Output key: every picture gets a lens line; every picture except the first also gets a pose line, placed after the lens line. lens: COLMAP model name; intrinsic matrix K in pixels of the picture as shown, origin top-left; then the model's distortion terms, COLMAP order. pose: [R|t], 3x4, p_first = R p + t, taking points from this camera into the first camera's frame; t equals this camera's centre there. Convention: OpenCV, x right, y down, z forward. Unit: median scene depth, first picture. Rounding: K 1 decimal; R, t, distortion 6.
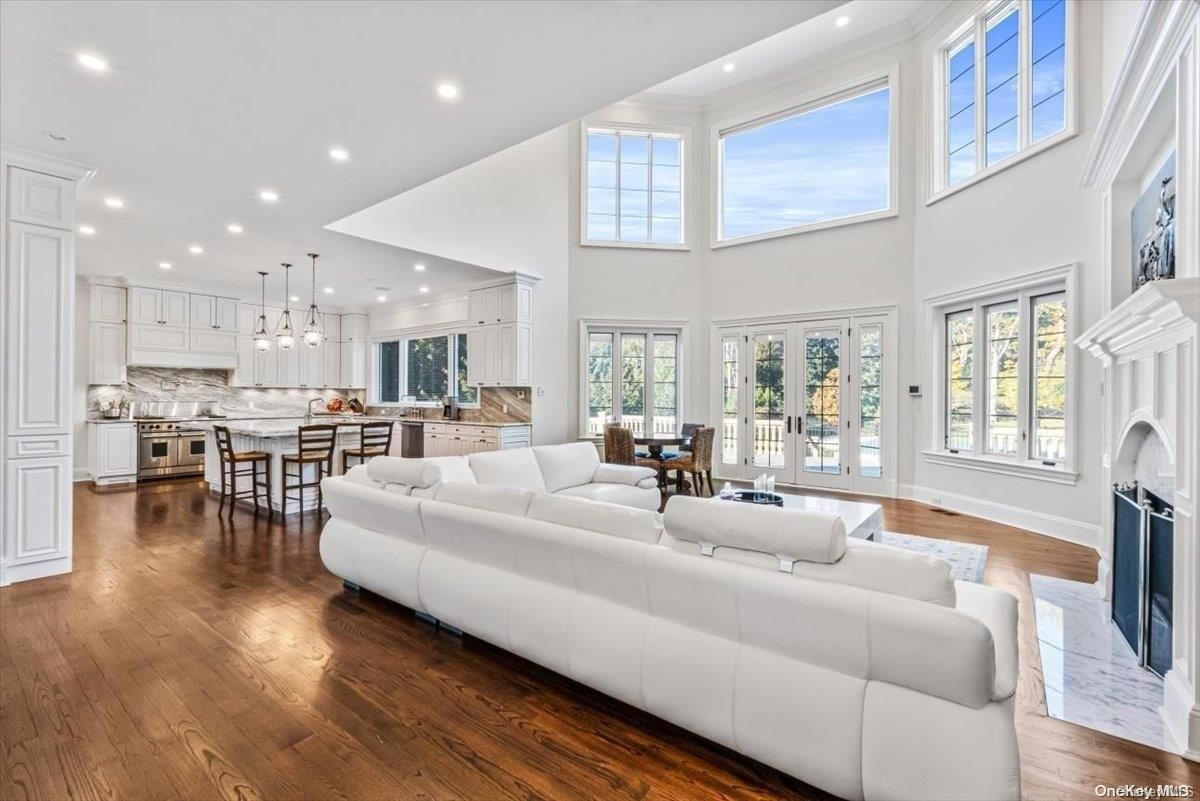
lens RADIAL K [[519.3, 0, 576.7], [0, 519.3, 399.8], [0, 0, 1]] dist [-0.000481, -0.000018]
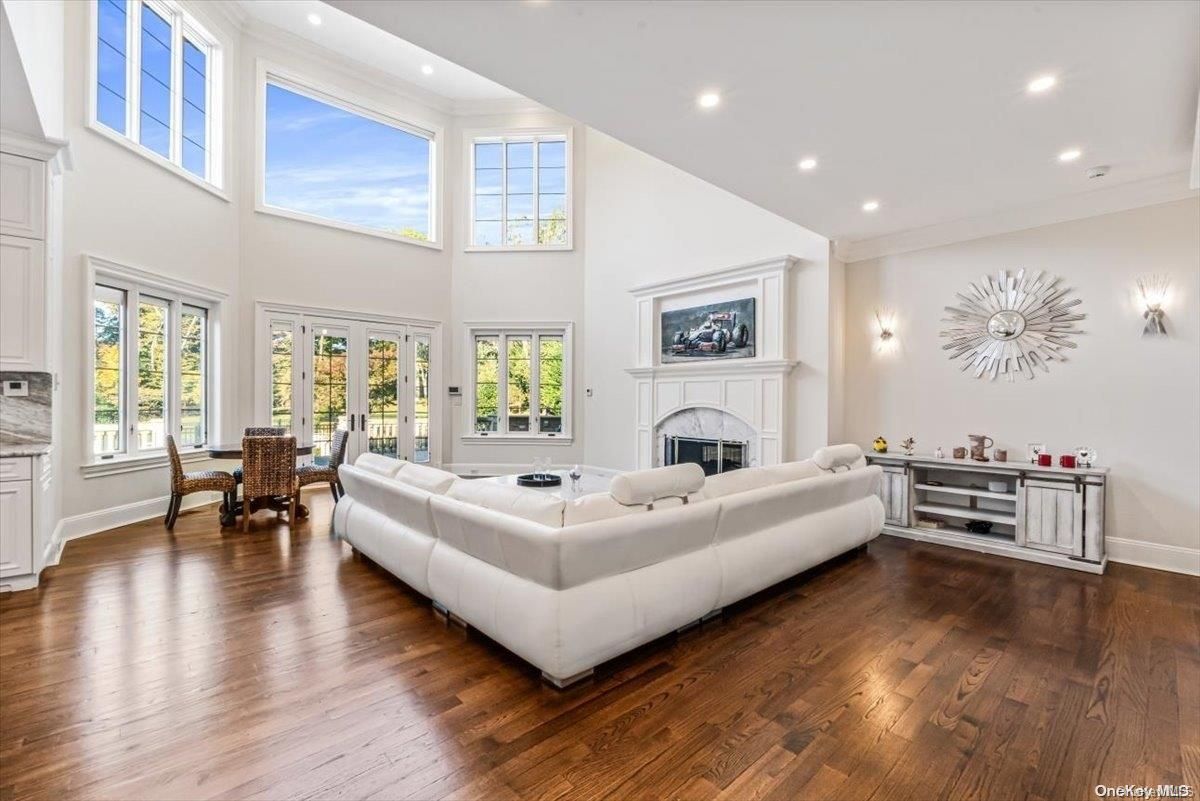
lens RADIAL K [[519.3, 0, 576.7], [0, 519.3, 399.8], [0, 0, 1]] dist [-0.000481, -0.000018]
pose [[0.178287, -0.006063, 0.983960, -0.547789], [-0.000792, 0.999980, 0.006305, -0.002846], [-0.983978, -0.001903, 0.178279, 0.445445]]
